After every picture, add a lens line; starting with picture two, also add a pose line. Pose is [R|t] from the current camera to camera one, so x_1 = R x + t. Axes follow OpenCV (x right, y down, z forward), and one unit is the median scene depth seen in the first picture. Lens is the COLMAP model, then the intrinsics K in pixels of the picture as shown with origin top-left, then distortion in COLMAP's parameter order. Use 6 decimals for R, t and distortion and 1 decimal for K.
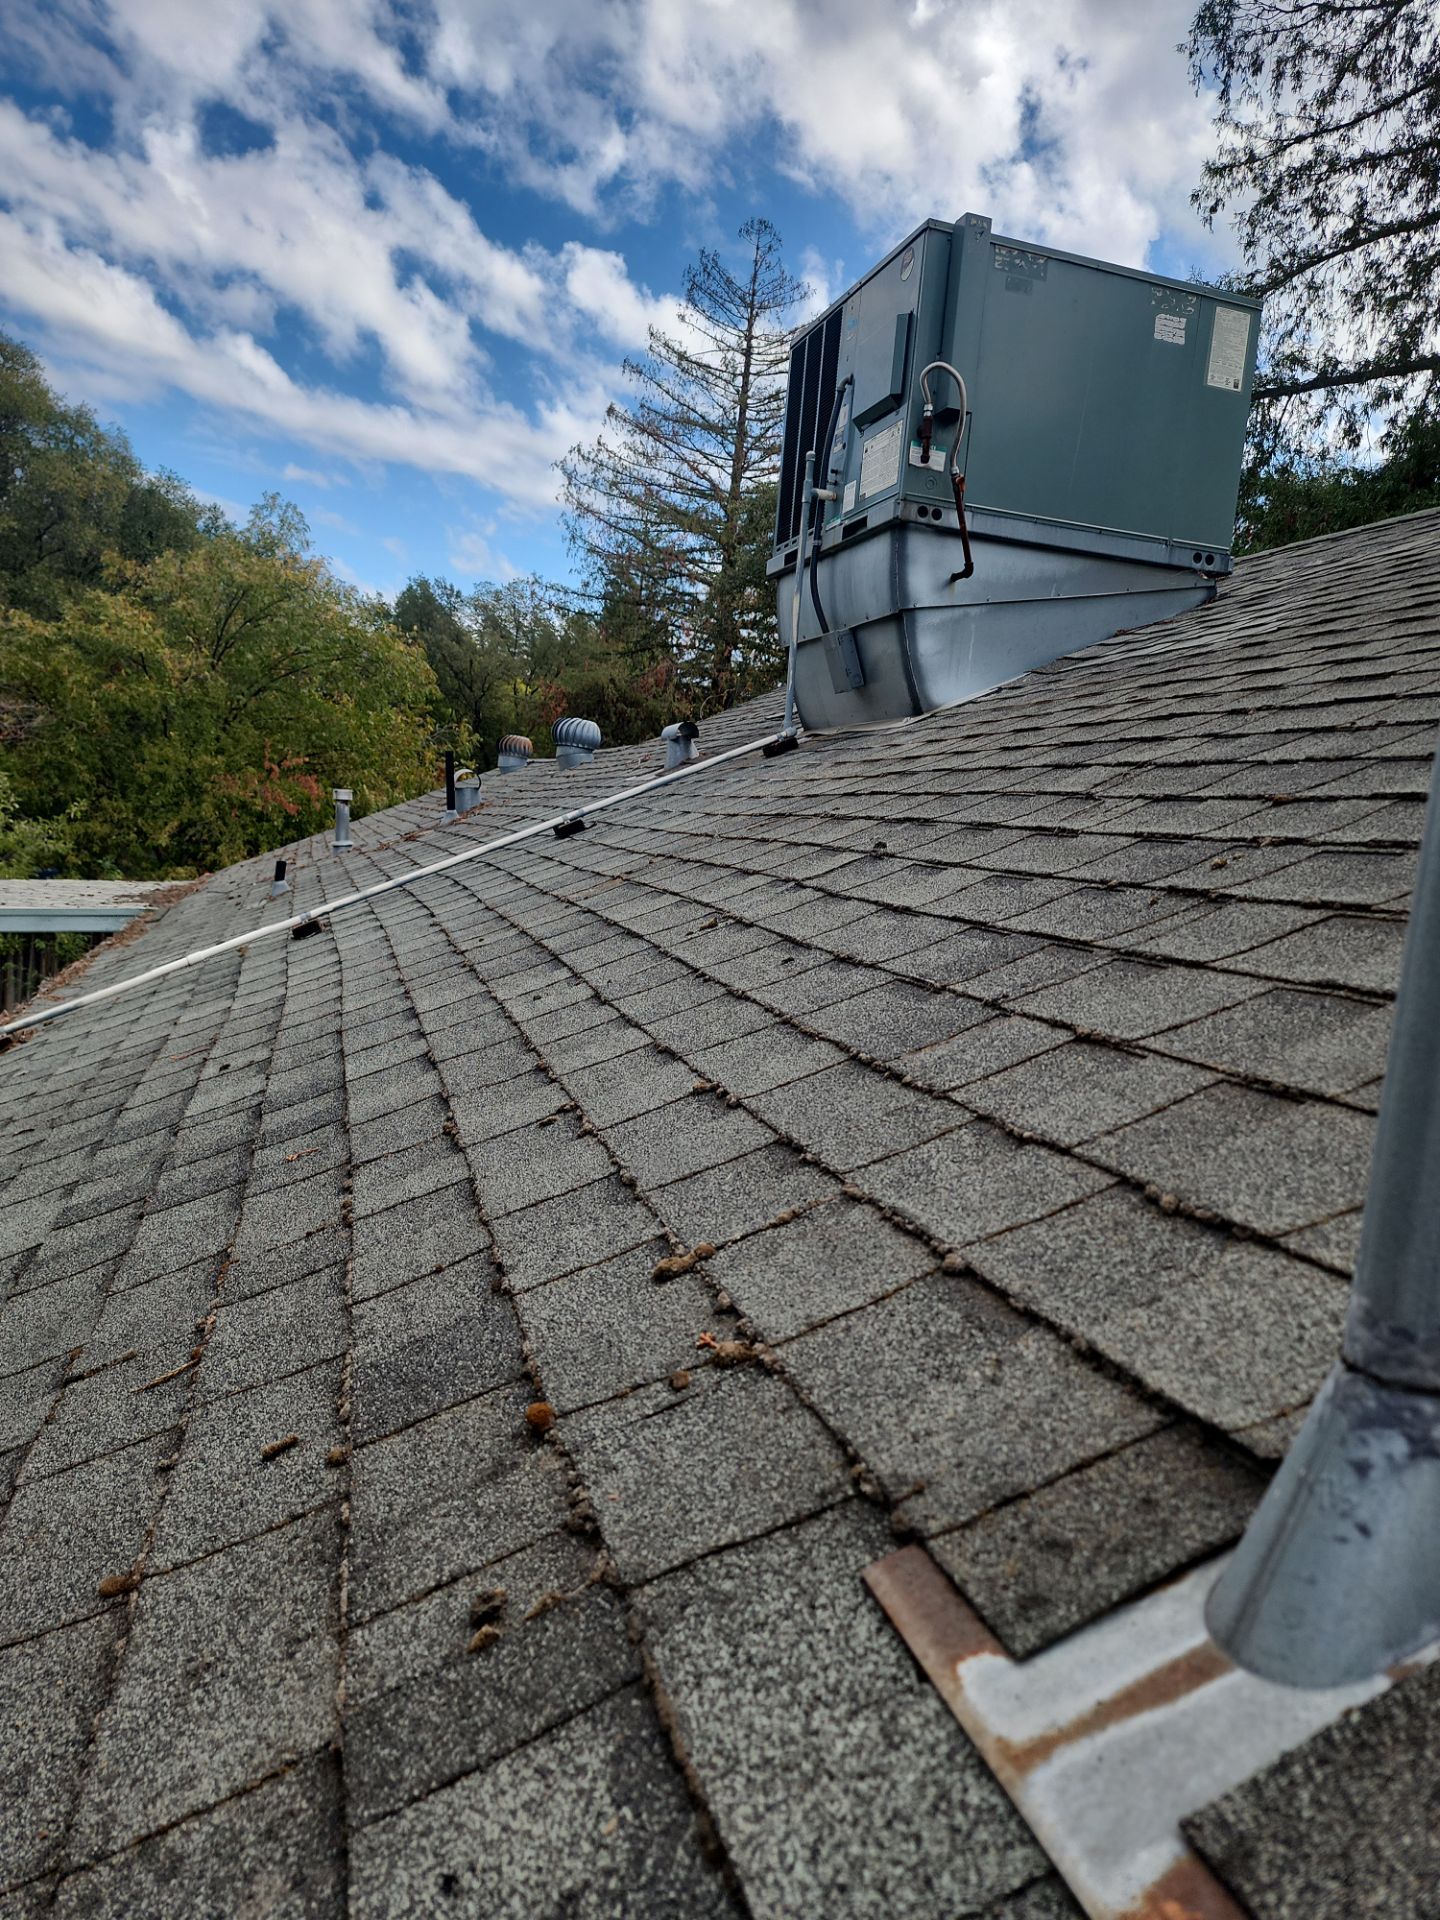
lens RADIAL K [[1230.8, 0, 720.0], [0, 1230.8, 960.0], [0, 0, 1]] dist [0.000448, 0.000850]
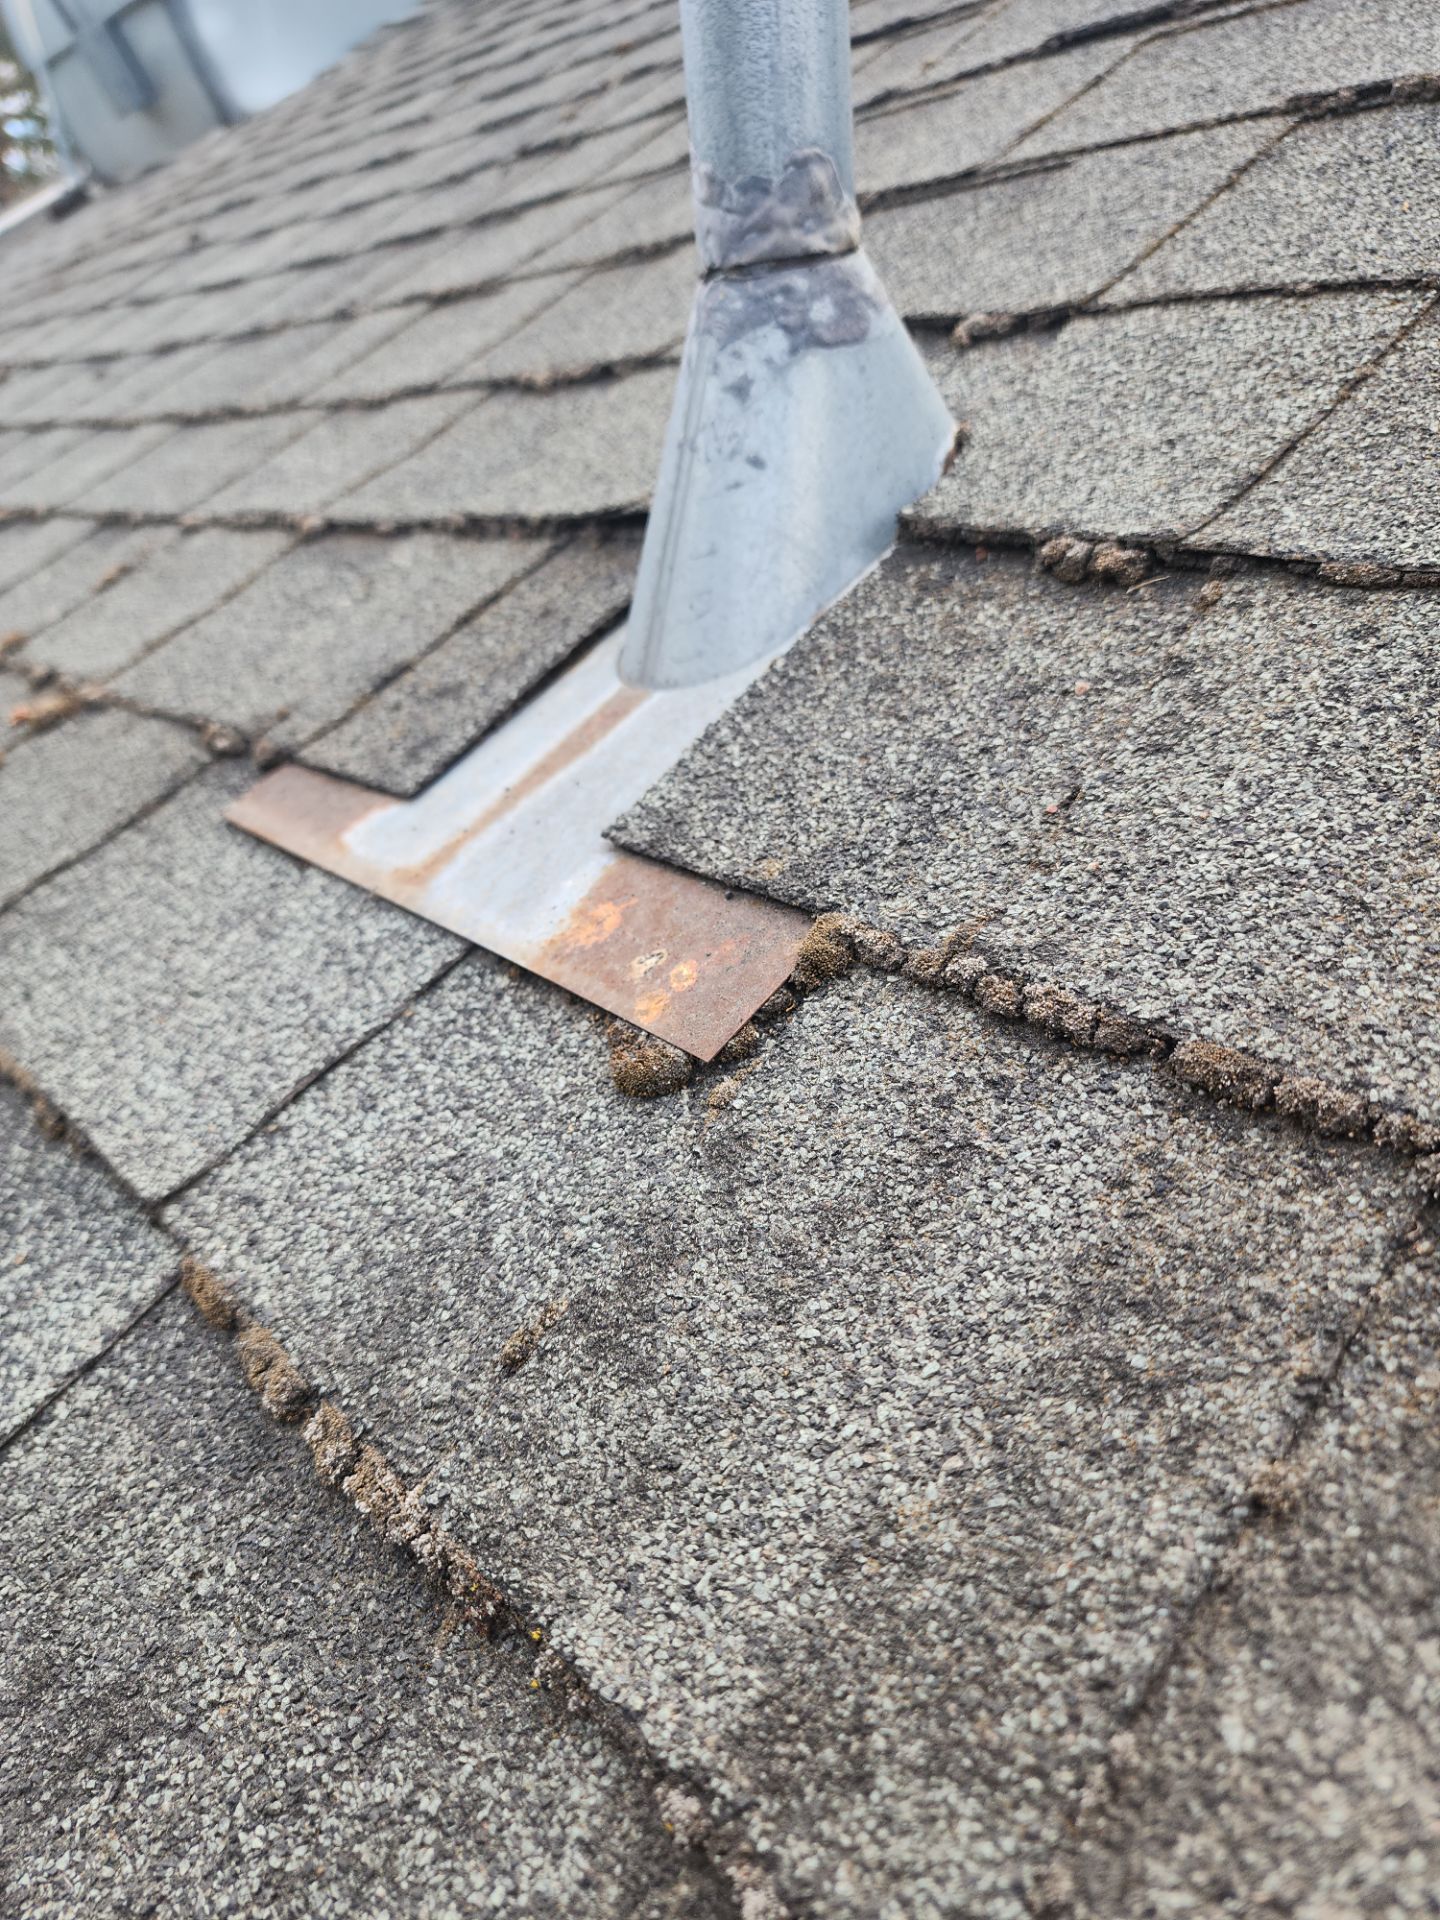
lens RADIAL K [[1230.8, 0, 720.0], [0, 1230.8, 960.0], [0, 0, 1]] dist [0.000448, 0.000850]
pose [[0.894649, -0.323174, 0.308483, 0.126854], [0.205479, 0.910752, 0.358204, 0.374364], [-0.396713, -0.257080, 0.881208, 0.190192]]
